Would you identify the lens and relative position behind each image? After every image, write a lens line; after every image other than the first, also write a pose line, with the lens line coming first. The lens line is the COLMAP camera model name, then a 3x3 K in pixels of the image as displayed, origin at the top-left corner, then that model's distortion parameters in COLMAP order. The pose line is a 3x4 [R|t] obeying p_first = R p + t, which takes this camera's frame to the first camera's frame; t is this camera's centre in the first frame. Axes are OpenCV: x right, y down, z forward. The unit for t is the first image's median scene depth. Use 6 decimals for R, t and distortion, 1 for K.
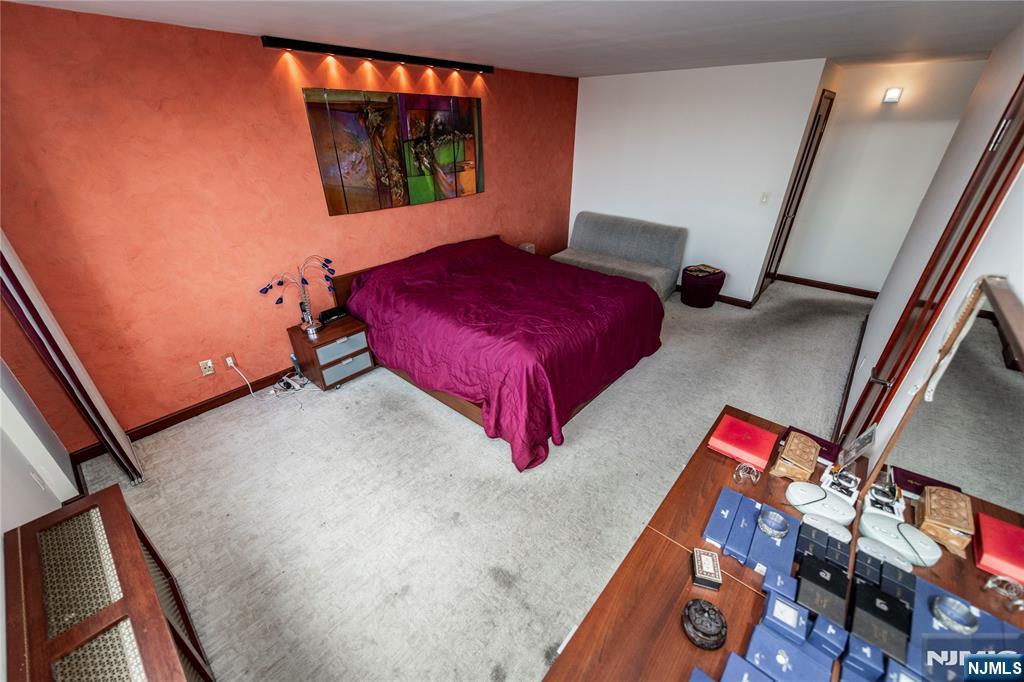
lens RADIAL K [[402.0, 0, 515.5], [0, 402.0, 348.4], [0, 0, 1]] dist [0.018116, -0.004705]
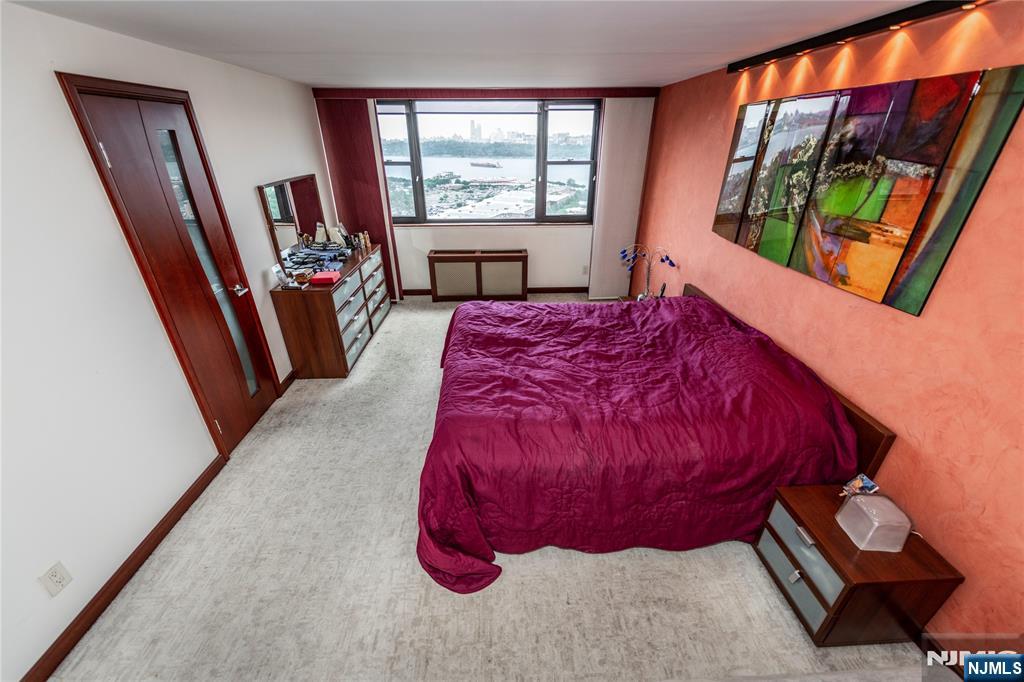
lens RADIAL K [[402.0, 0, 510.1], [0, 402.0, 347.7], [0, 0, 1]] dist [0.018116, -0.004705]
pose [[-0.738482, 0.312944, -0.597253, 0.546617], [-0.325142, 0.610710, 0.722022, -0.647131], [0.590701, 0.727392, -0.349247, 1.150836]]
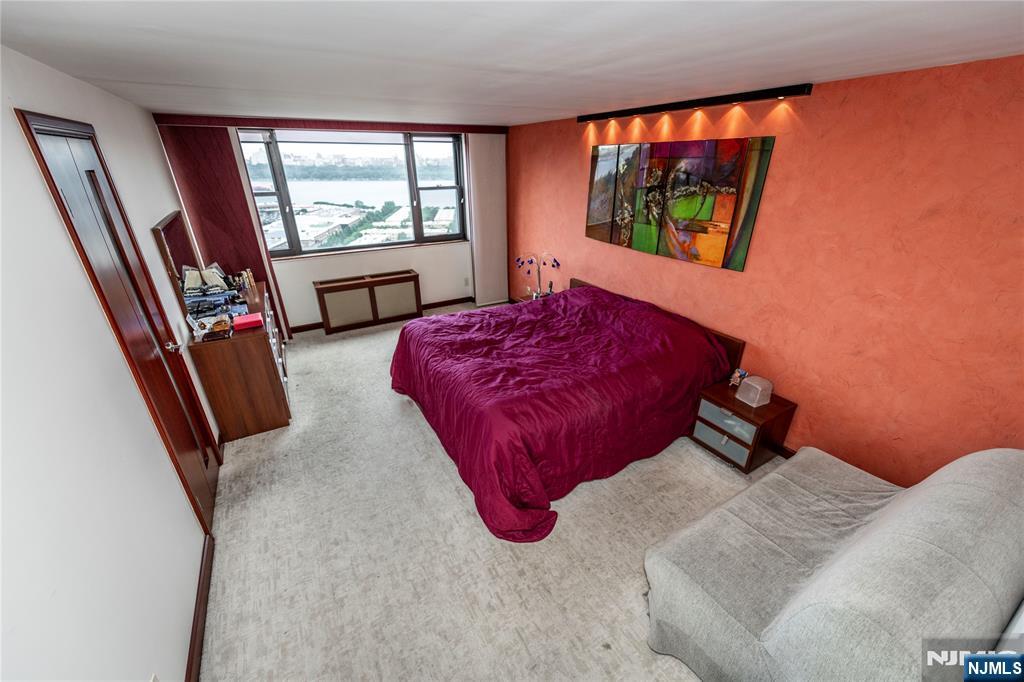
lens RADIAL K [[402.0, 0, 511.0], [0, 402.0, 348.2], [0, 0, 1]] dist [0.018116, -0.004705]
pose [[-0.337186, 0.402356, -0.851126, 0.824076], [-0.453678, 0.722724, 0.521388, -0.584426], [0.824913, 0.561942, -0.061152, 0.988159]]
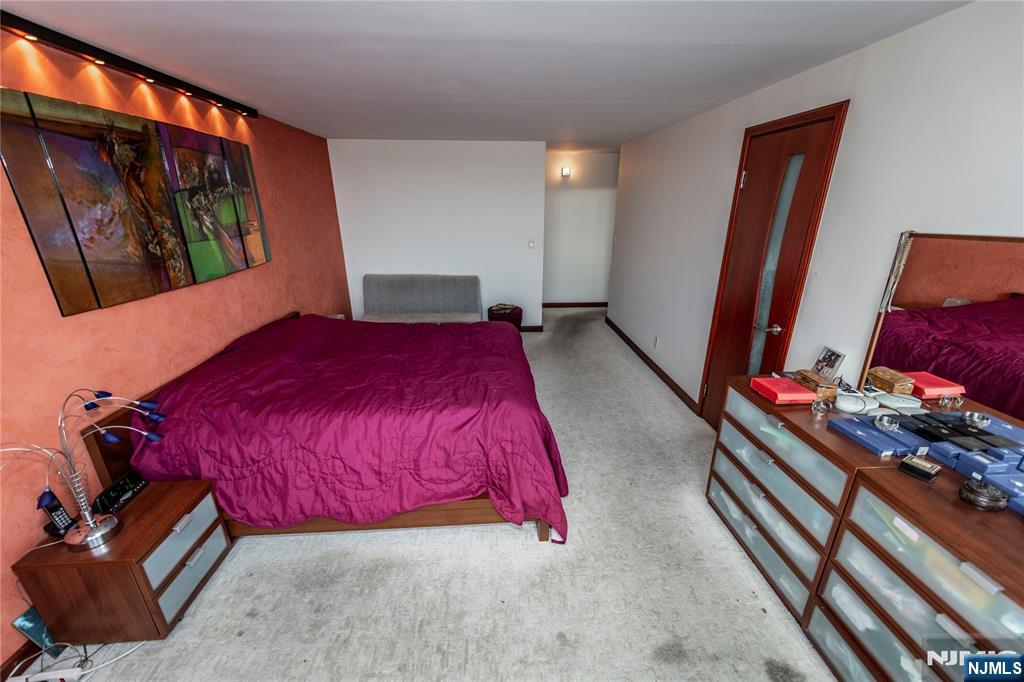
lens RADIAL K [[402.0, 0, 516.7], [0, 402.0, 345.9], [0, 0, 1]] dist [0.018116, -0.004705]
pose [[0.712587, -0.239228, 0.659538, -0.362581], [0.343402, 0.938692, -0.030540, -0.064456], [-0.611797, 0.248249, 0.751051, 0.220267]]
